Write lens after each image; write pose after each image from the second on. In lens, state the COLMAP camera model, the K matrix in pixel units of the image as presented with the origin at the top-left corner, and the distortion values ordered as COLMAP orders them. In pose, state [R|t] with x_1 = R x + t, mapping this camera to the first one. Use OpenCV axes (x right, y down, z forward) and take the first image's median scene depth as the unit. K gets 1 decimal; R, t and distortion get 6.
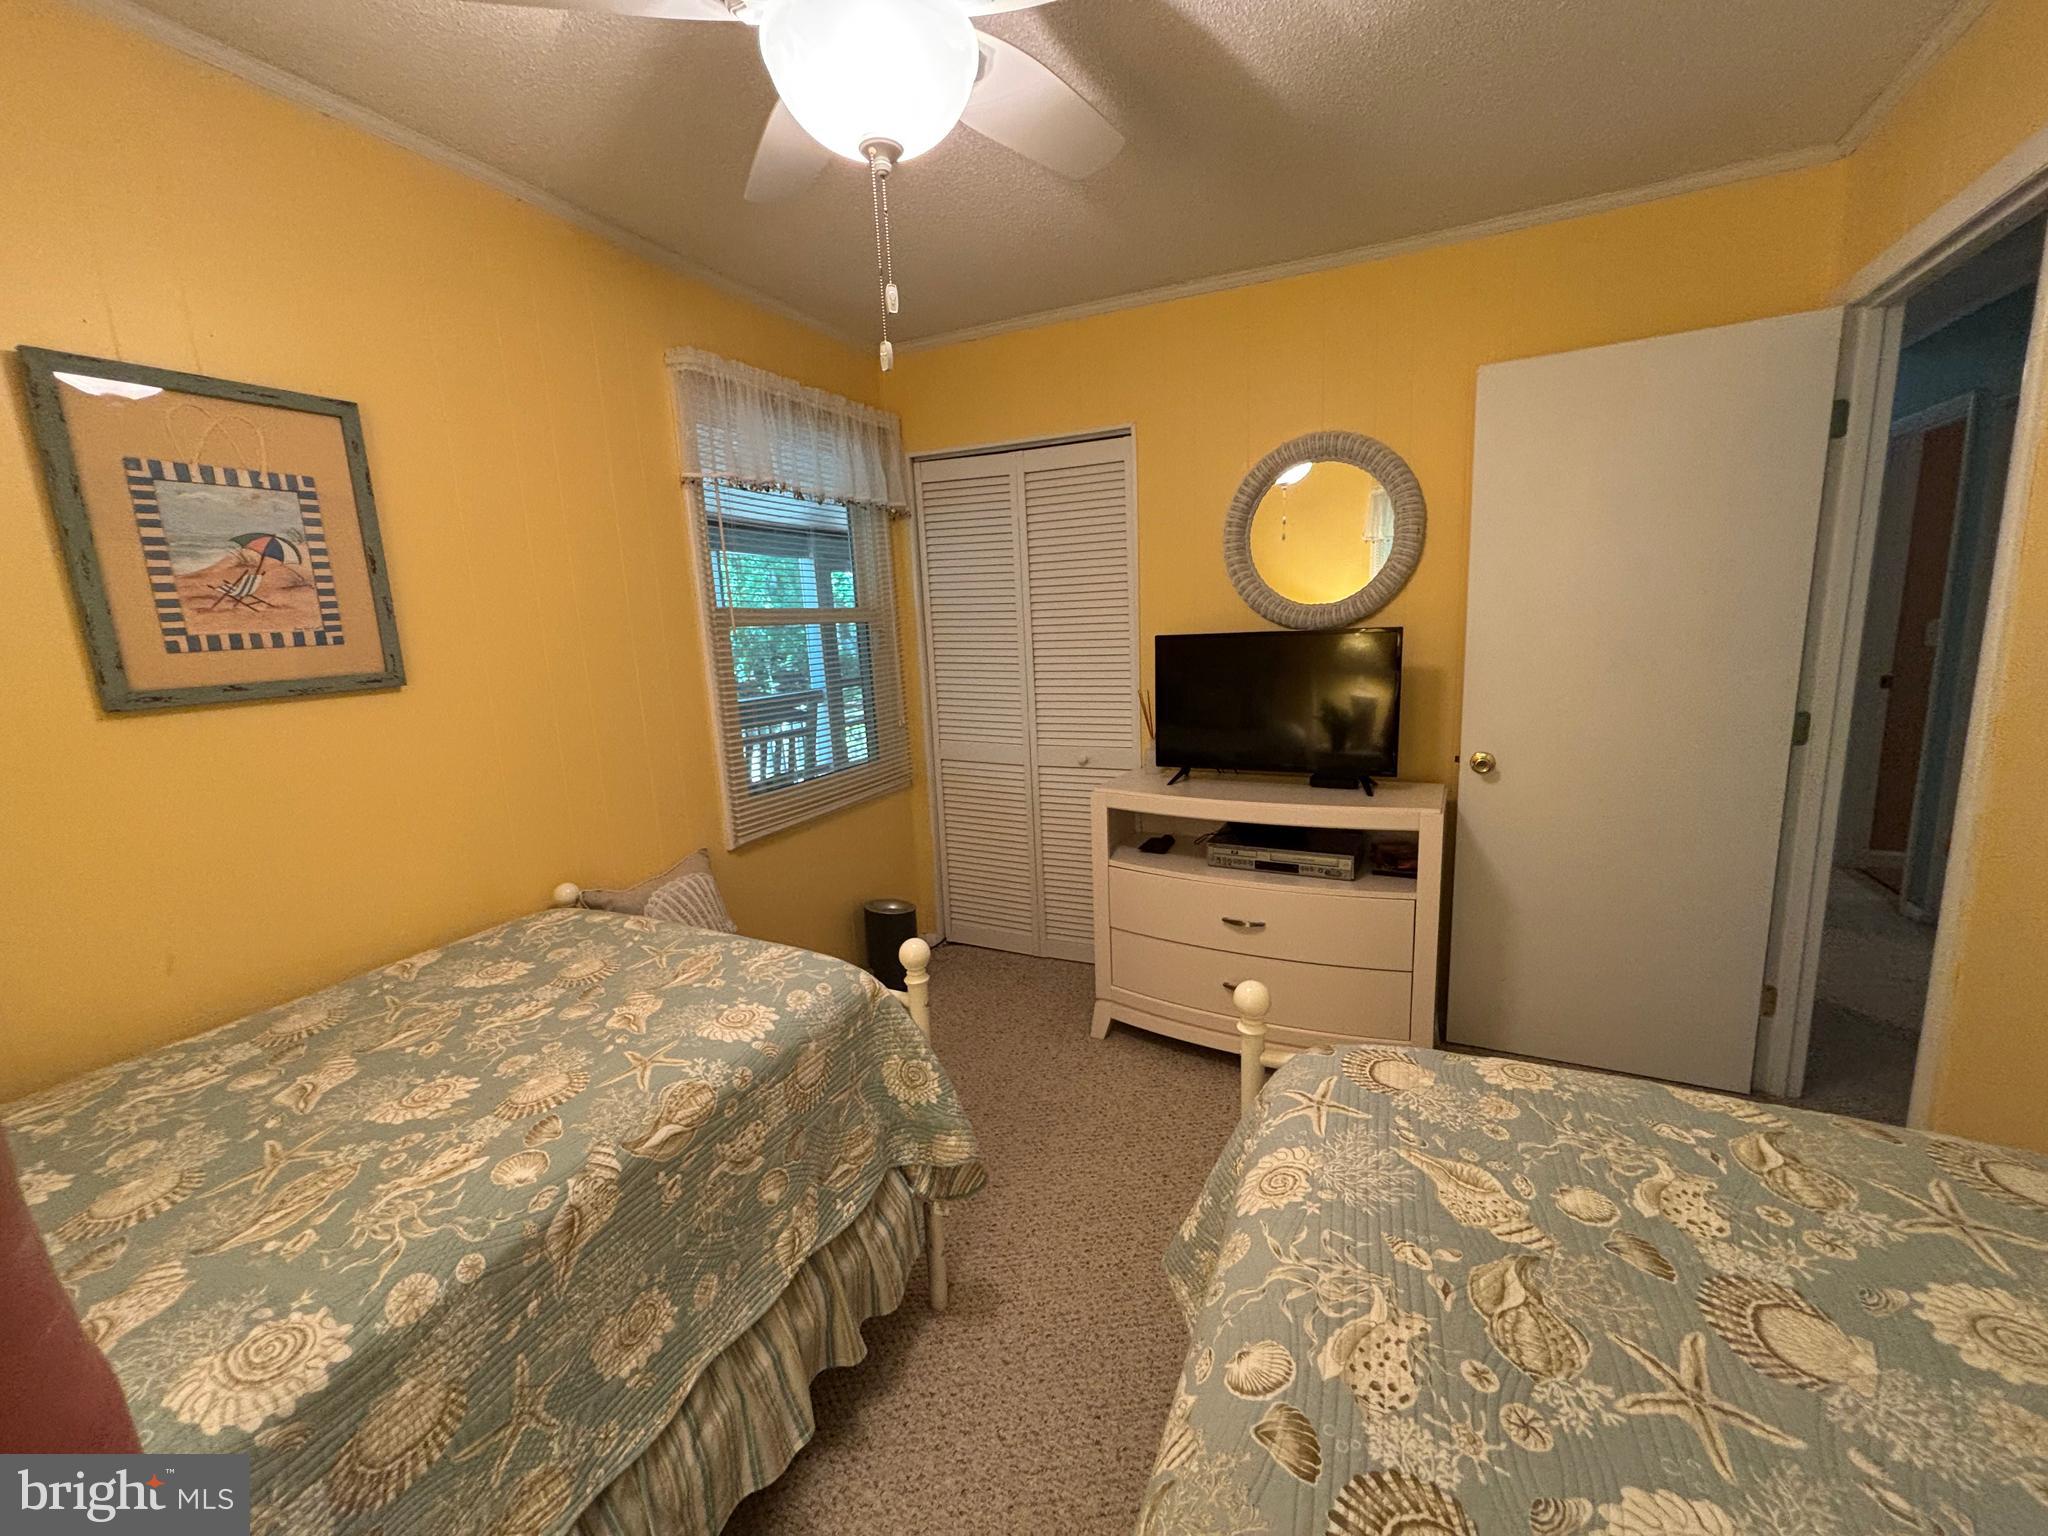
lens RADIAL K [[830.8, 0, 1020.6], [0, 830.8, 764.7], [0, 0, 1]] dist [0.001087, 0.001296]
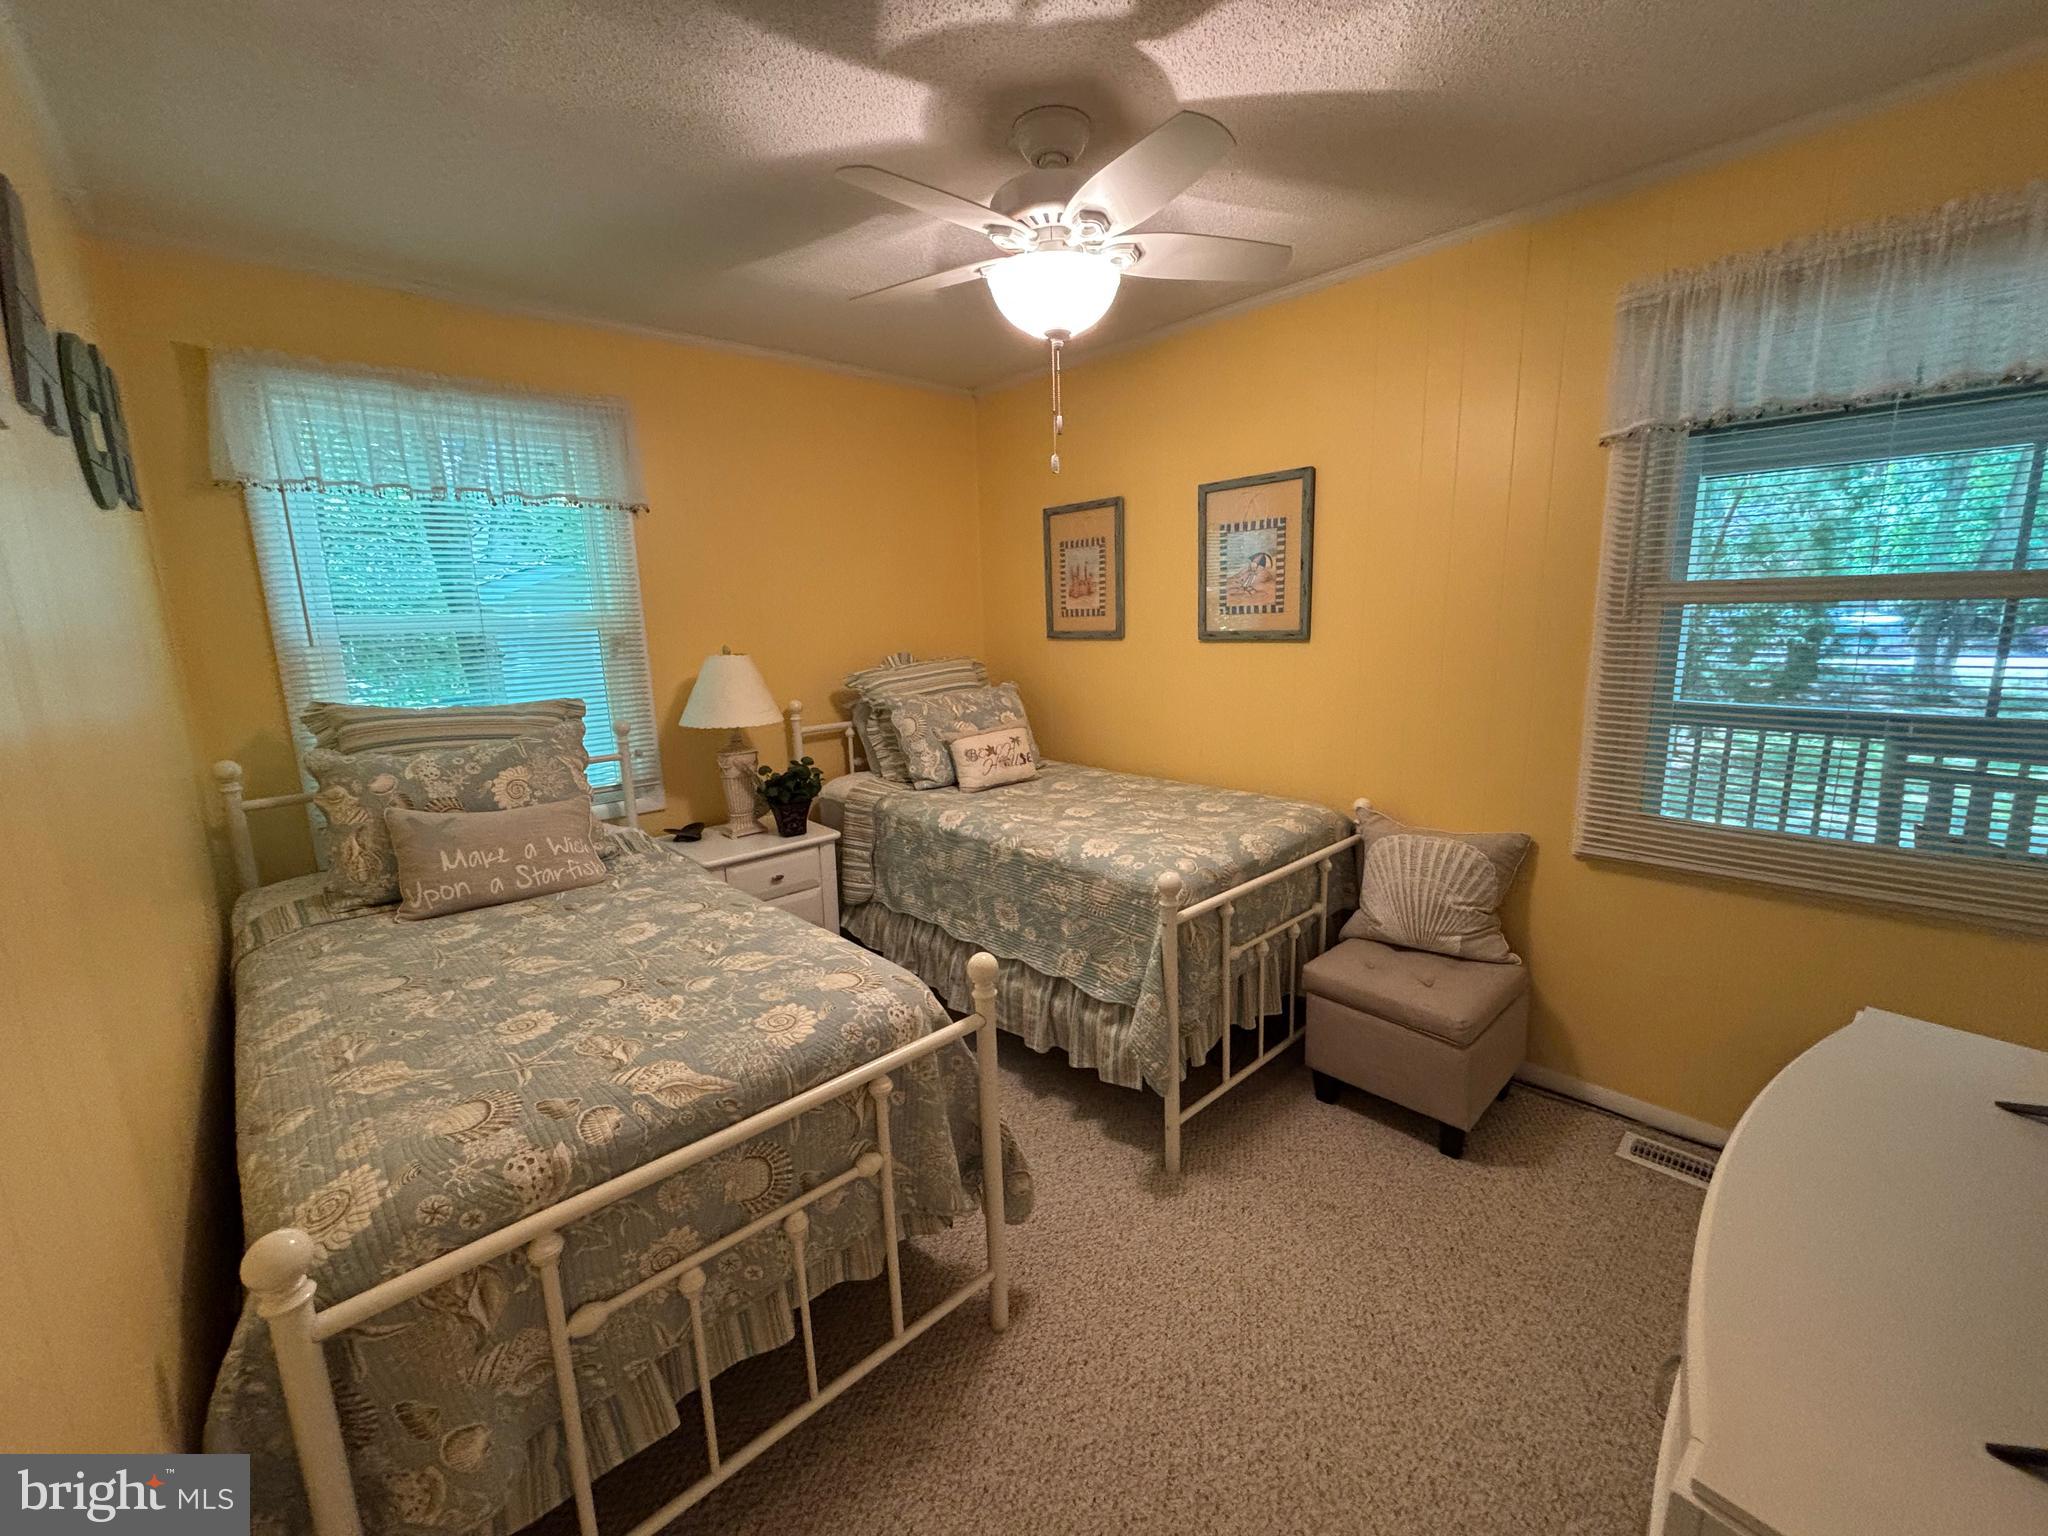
lens RADIAL K [[830.8, 0, 1020.6], [0, 830.8, 764.7], [0, 0, 1]] dist [0.001087, 0.001296]
pose [[-0.378092, 0.222986, -0.898512, 1.217719], [-0.116258, 0.951438, 0.285042, -0.321604], [0.918439, 0.212232, -0.333807, 1.345664]]
